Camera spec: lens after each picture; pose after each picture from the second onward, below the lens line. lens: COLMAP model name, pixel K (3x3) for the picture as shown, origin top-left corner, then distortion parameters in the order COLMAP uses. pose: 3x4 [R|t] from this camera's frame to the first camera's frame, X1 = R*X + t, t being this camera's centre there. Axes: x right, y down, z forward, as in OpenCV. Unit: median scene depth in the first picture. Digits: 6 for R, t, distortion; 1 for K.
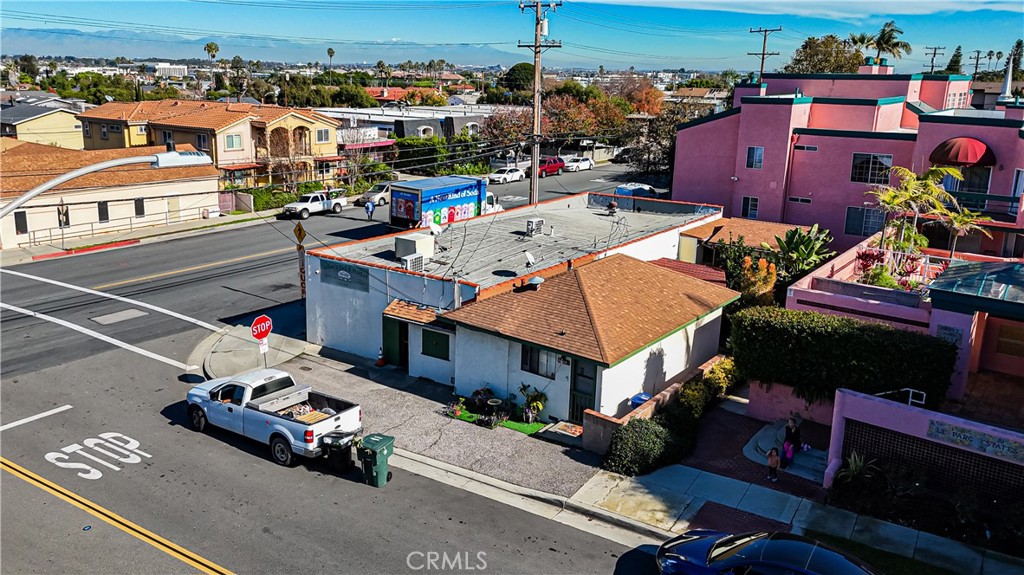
lens RADIAL K [[778.8, 0, 508.3], [0, 778.8, 251.4], [0, 0, 1]] dist [0.077239, -0.067325]
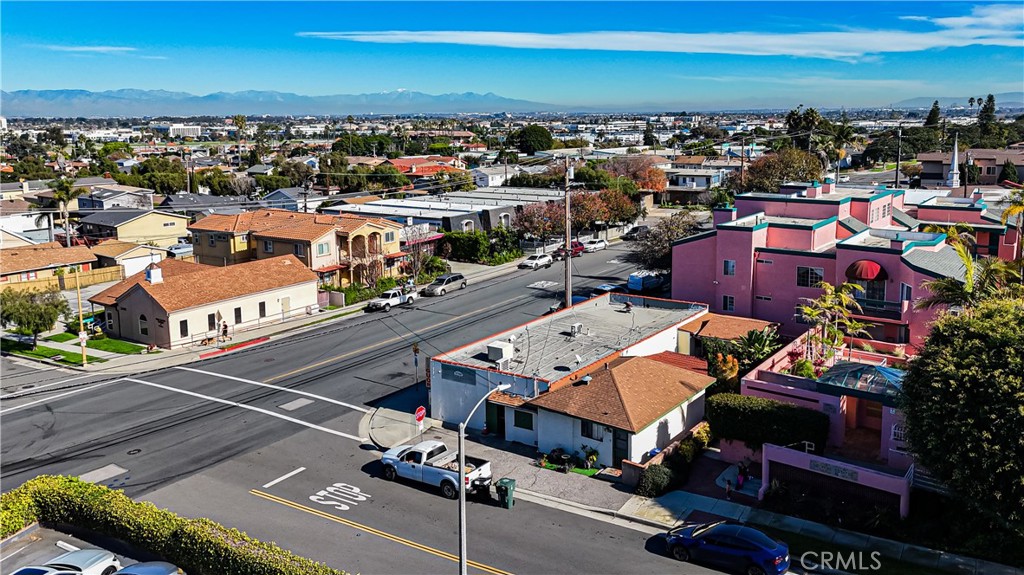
lens RADIAL K [[778.4, 0, 524.7], [0, 778.4, 233.8], [0, 0, 1]] dist [0.100642, -0.141487]
pose [[0.999422, -0.032336, 0.010490, -0.094221], [0.033053, 0.996443, -0.077516, -0.131062], [-0.007946, 0.077817, 0.996936, -0.597859]]
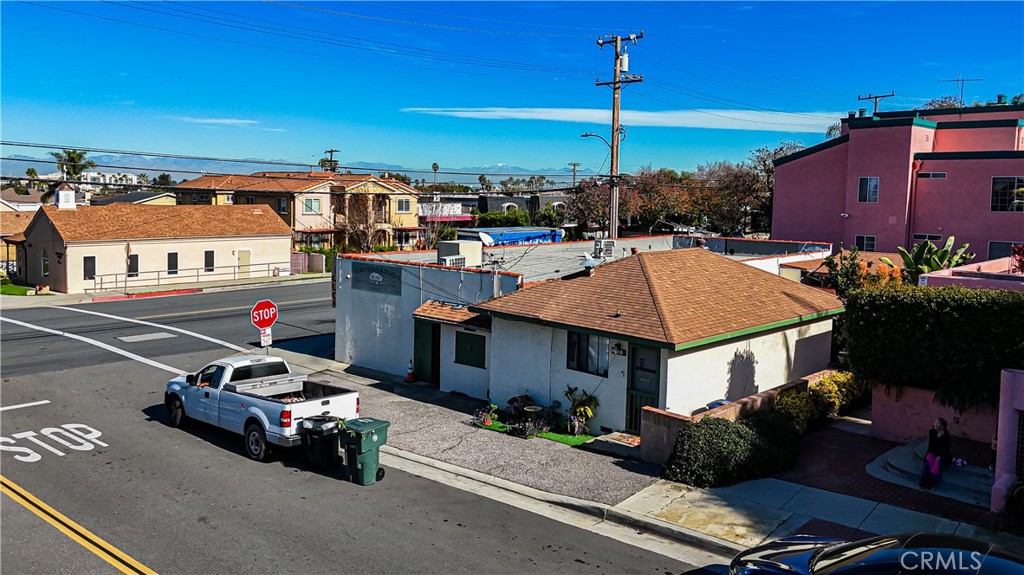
lens RADIAL K [[778.8, 0, 508.3], [0, 778.8, 251.4], [0, 0, 1]] dist [0.077239, -0.067325]
pose [[0.991709, 0.007634, -0.128280, 0.051713], [-0.027049, 0.988271, -0.150299, 0.137850], [0.125628, 0.152523, 0.980283, 0.172901]]
